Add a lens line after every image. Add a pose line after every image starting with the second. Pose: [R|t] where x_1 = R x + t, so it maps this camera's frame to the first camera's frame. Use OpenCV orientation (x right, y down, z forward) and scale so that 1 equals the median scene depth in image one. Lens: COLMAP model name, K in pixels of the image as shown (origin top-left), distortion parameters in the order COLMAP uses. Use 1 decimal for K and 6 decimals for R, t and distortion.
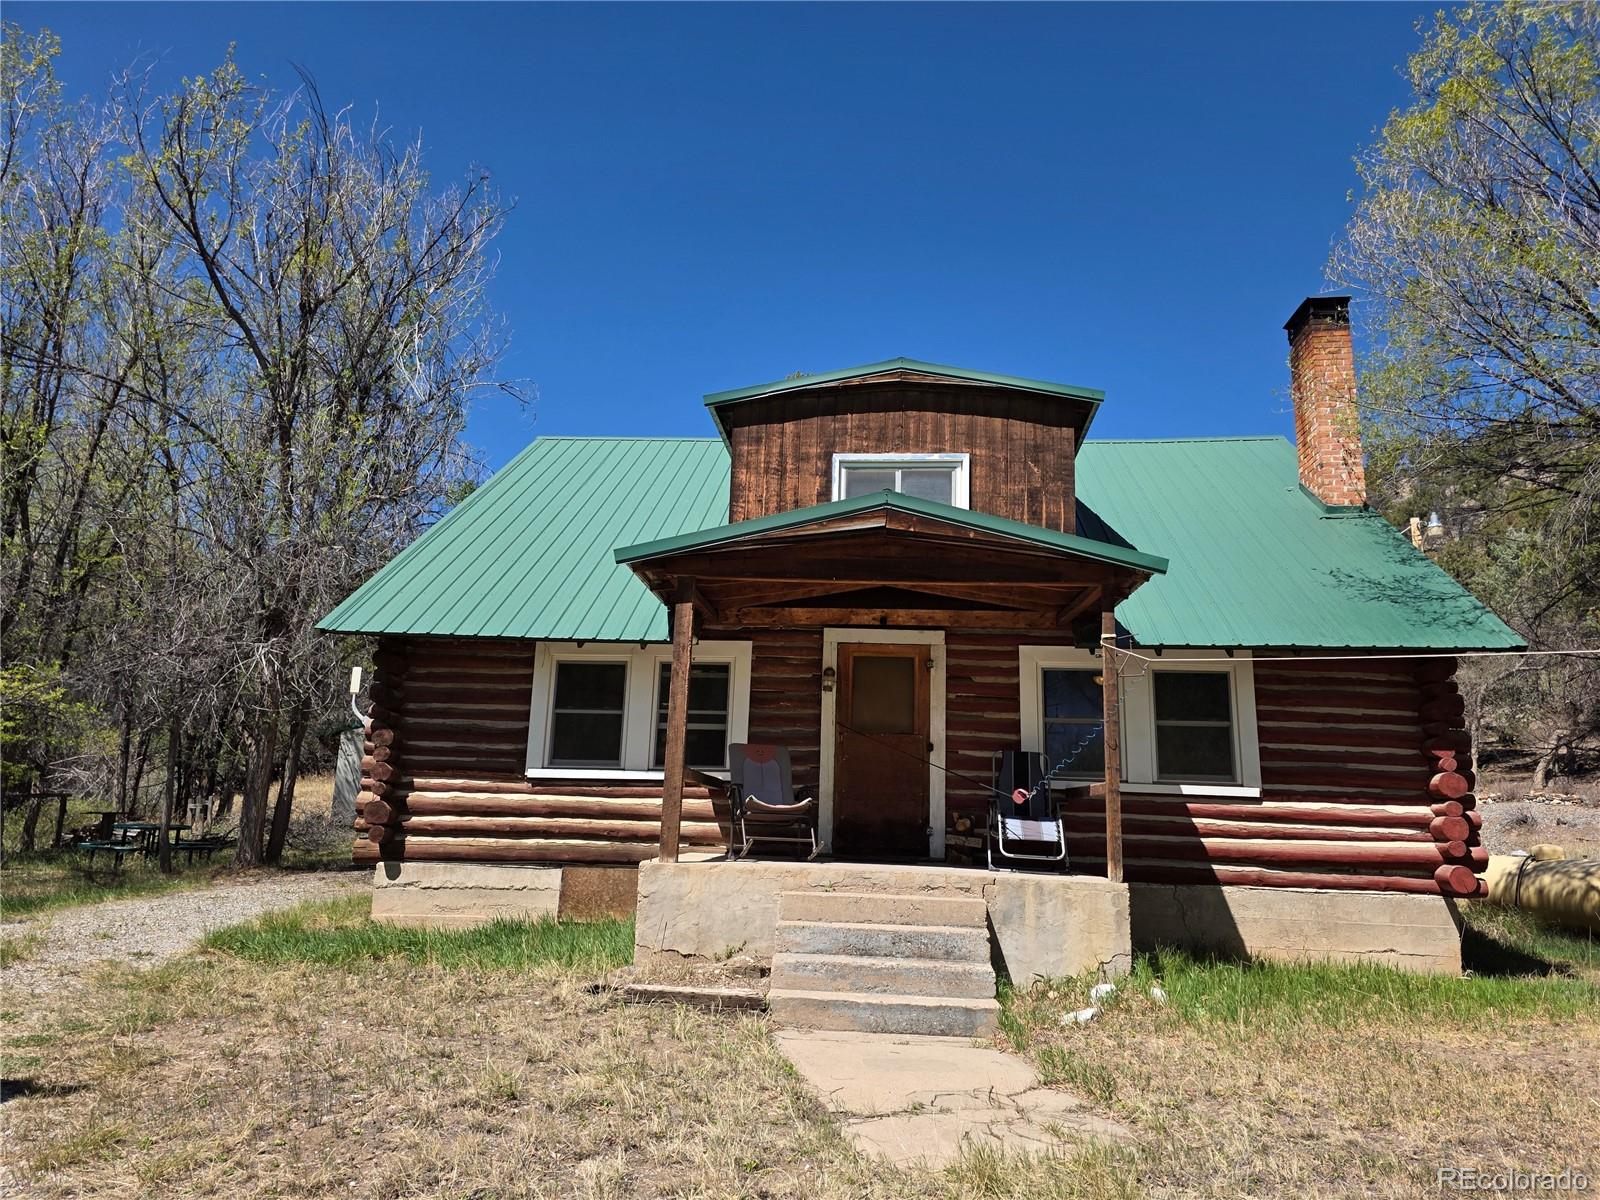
lens RADIAL K [[1072.3, 0, 792.6], [0, 1072.3, 603.8], [0, 0, 1]] dist [0.041196, -0.040674]
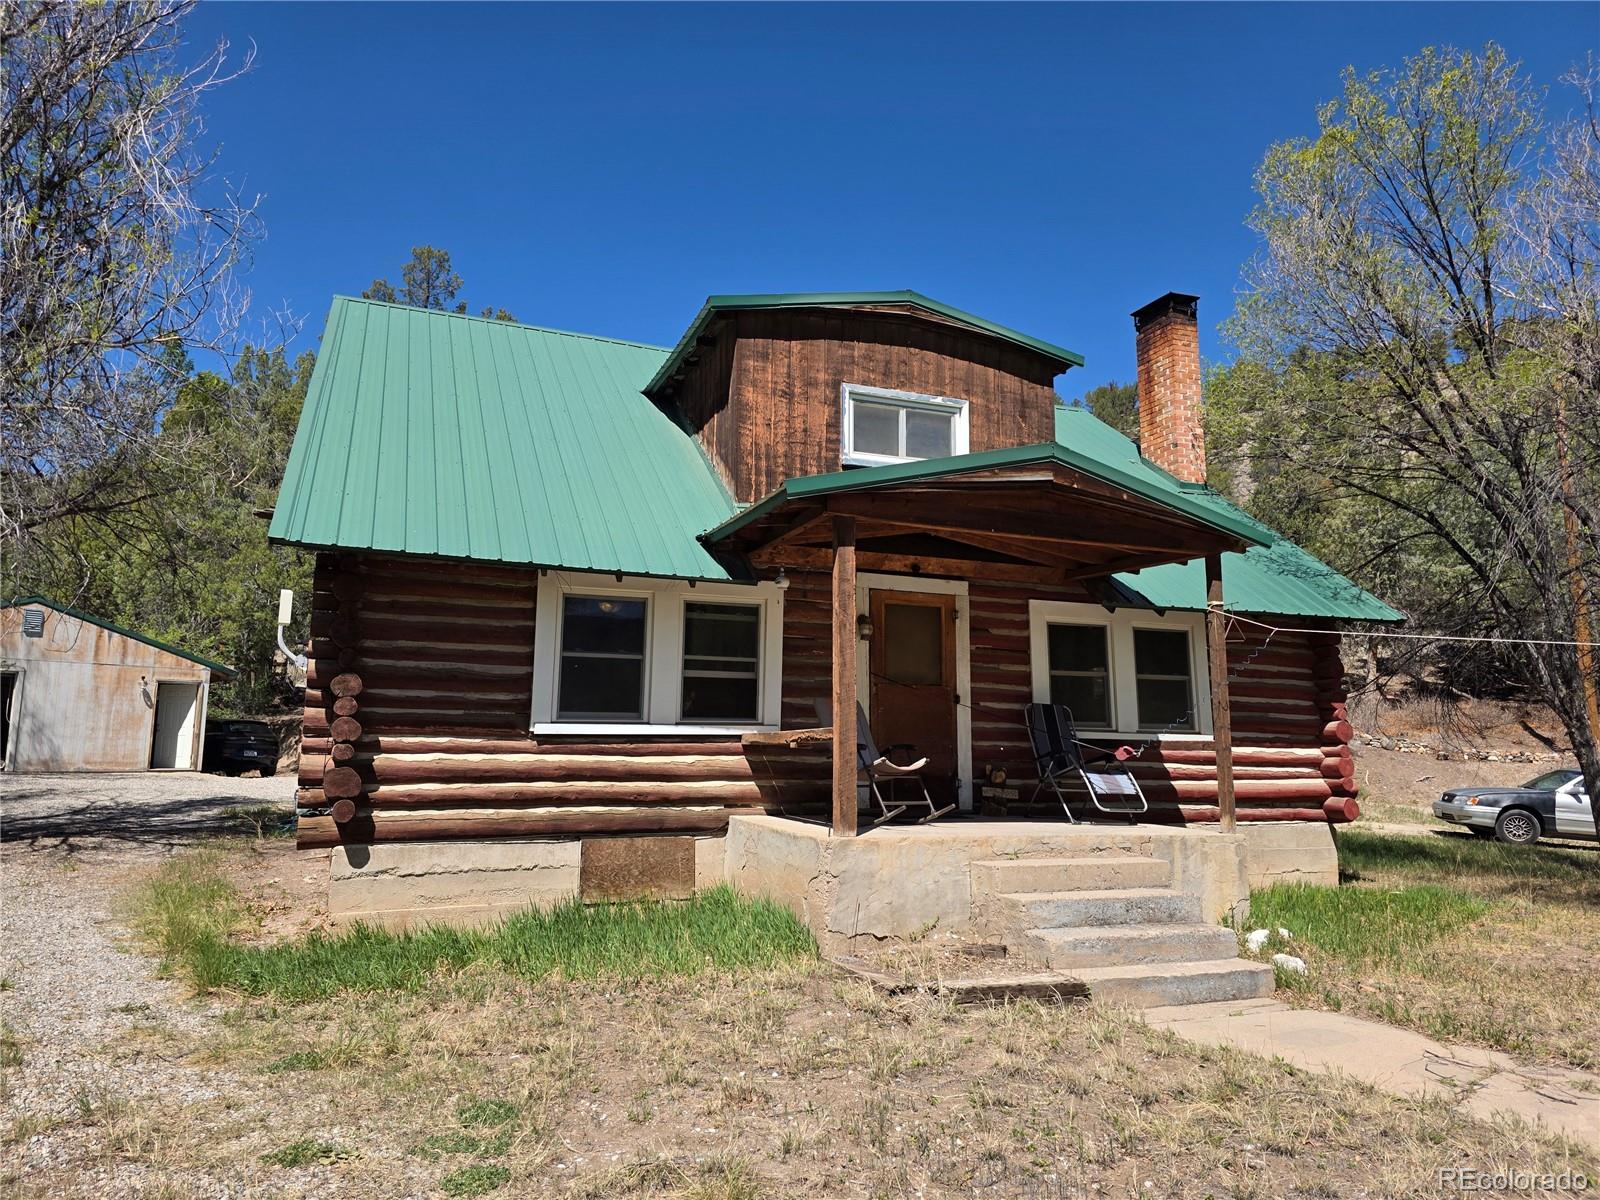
lens RADIAL K [[1072.3, 0, 799.3], [0, 1072.3, 593.7], [0, 0, 1]] dist [0.041196, -0.040674]
pose [[0.896389, 0.042907, 0.441187, -0.434275], [-0.073328, 0.995945, 0.052125, -0.003589], [-0.437161, -0.079075, 0.895900, 0.182132]]
